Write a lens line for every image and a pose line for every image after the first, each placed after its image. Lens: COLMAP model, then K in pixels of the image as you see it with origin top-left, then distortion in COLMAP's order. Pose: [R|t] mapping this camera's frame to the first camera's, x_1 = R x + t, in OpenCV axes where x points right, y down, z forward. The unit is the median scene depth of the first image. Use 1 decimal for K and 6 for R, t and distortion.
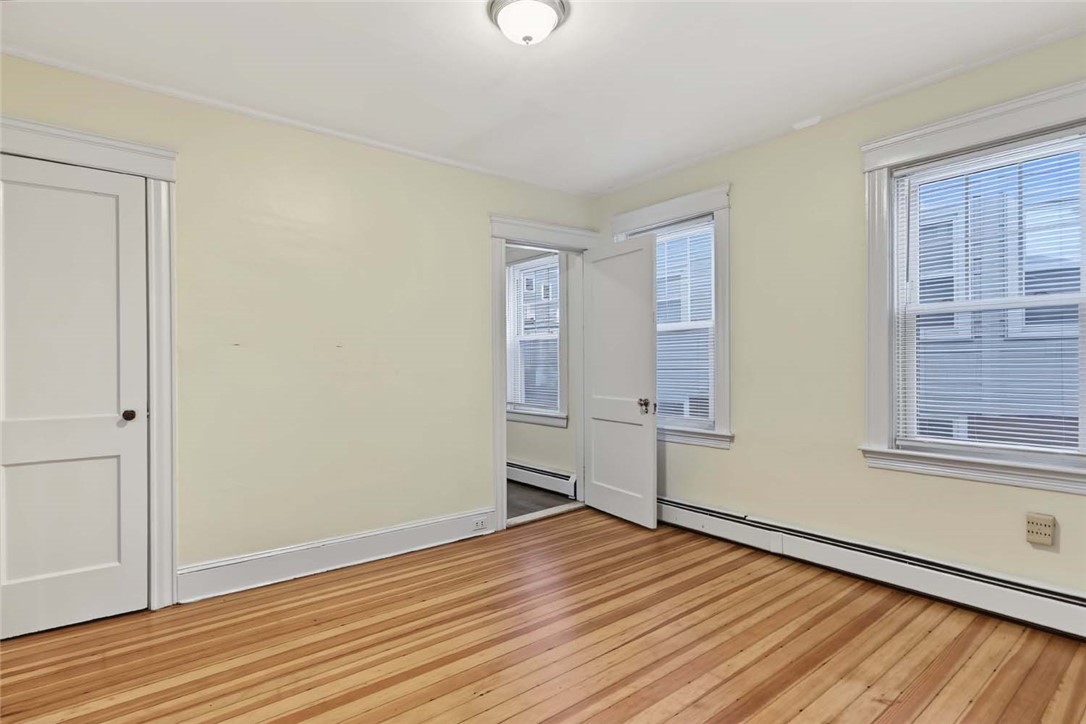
lens RADIAL K [[555.5, 0, 540.2], [0, 555.5, 369.0], [0, 0, 1]] dist [0.002263, 0.000770]
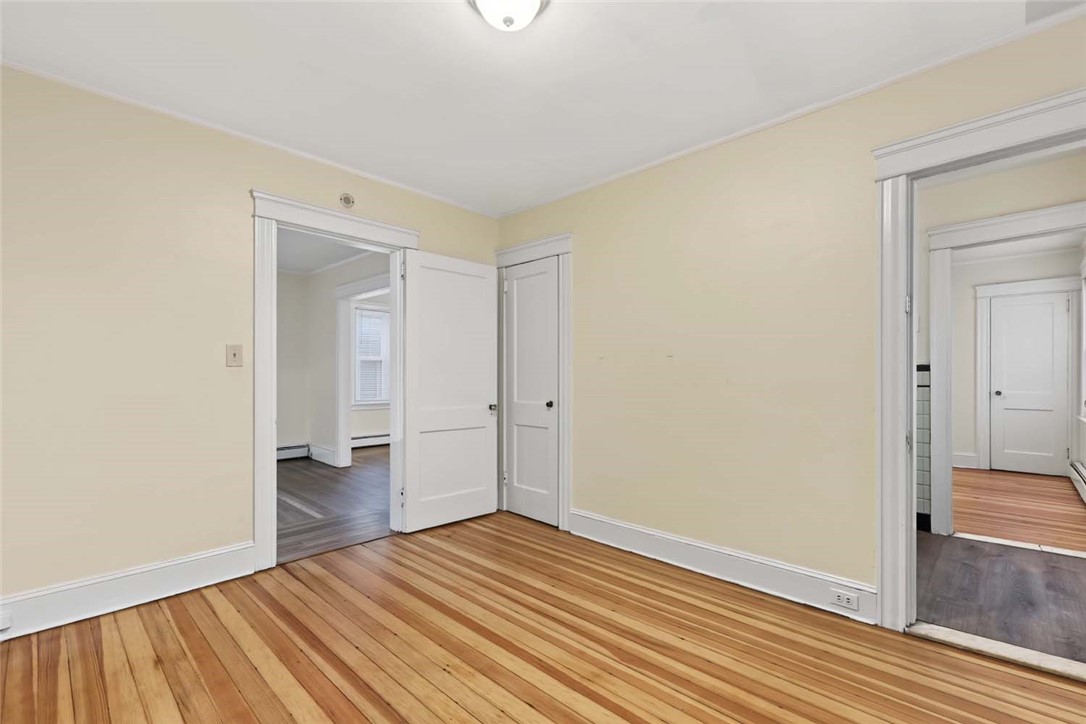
lens RADIAL K [[480.8, 0, 543.0], [0, 480.8, 362.0], [0, 0, 1]] dist [0.001849, 0.000245]
pose [[0.128109, -0.021927, -0.991518, 0.645249], [-0.008434, 0.999695, -0.023197, -0.004578], [0.991724, 0.011334, 0.127885, 0.775886]]
